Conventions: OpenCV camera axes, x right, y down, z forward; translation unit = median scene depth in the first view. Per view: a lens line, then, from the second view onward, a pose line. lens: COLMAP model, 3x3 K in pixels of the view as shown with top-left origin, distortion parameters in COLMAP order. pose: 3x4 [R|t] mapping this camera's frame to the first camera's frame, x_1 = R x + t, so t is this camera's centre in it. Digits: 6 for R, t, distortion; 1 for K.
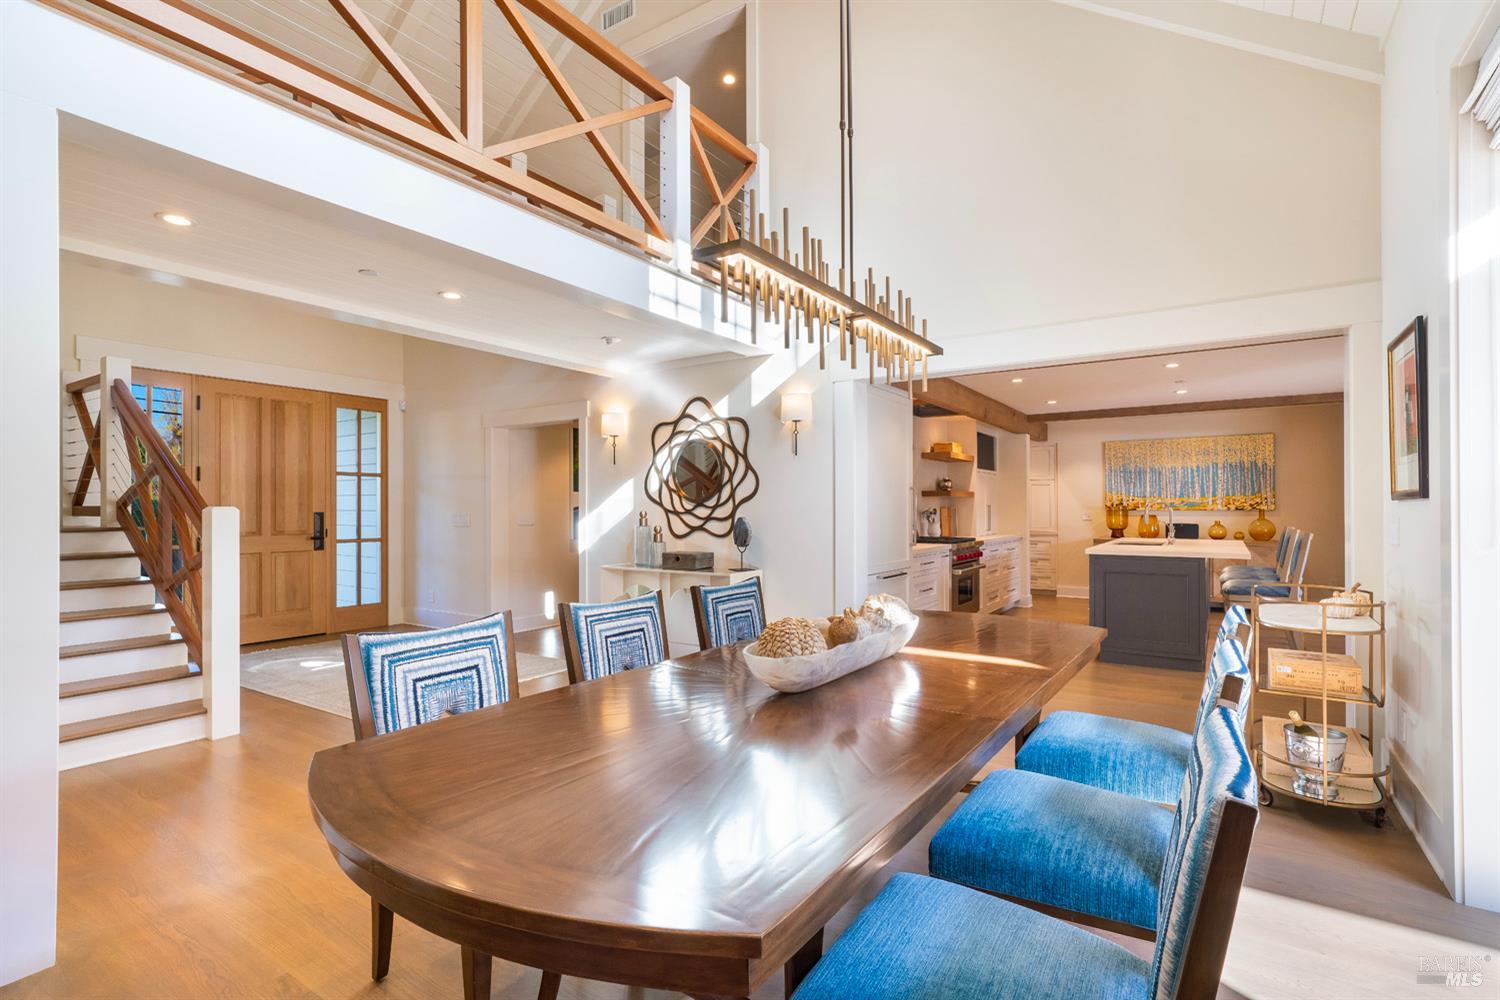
lens RADIAL K [[705.2, 0, 743.4], [0, 705.2, 504.5], [0, 0, 1]] dist [-0.004405, 0.000591]
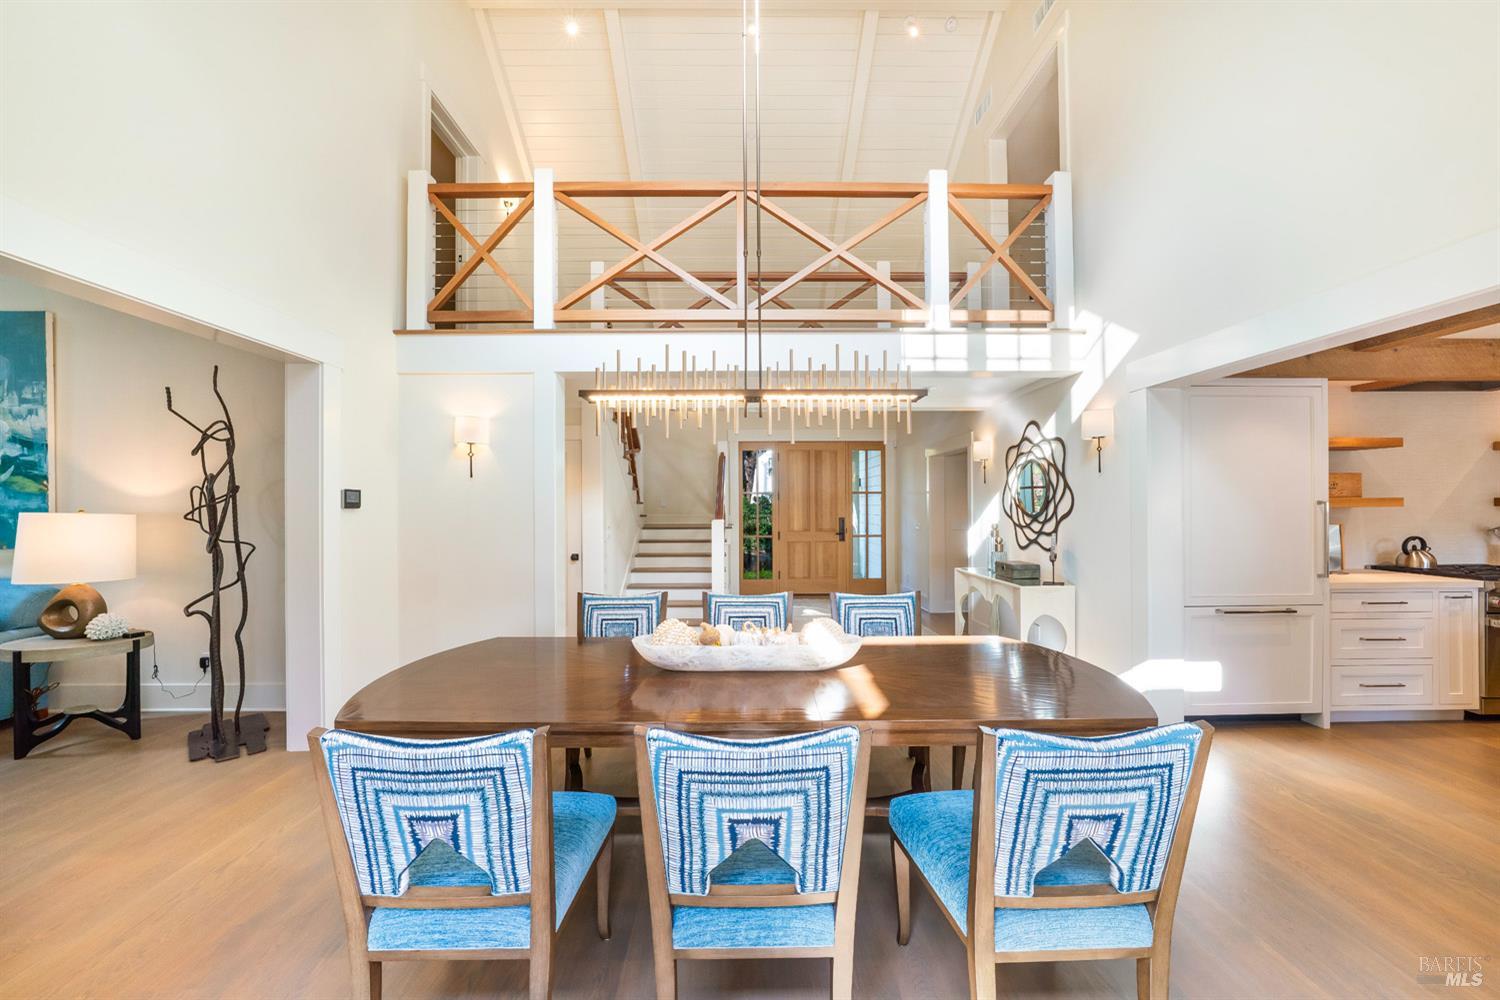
lens RADIAL K [[538.8, 0, 746.4], [0, 538.8, 504.5], [0, 0, 1]] dist [-0.017900, 0.000550]
pose [[0.568663, -0.004777, -0.822557, 0.369472], [0.008637, 0.999963, 0.000164, -0.027464], [0.822526, -0.007198, 0.568683, 0.164486]]
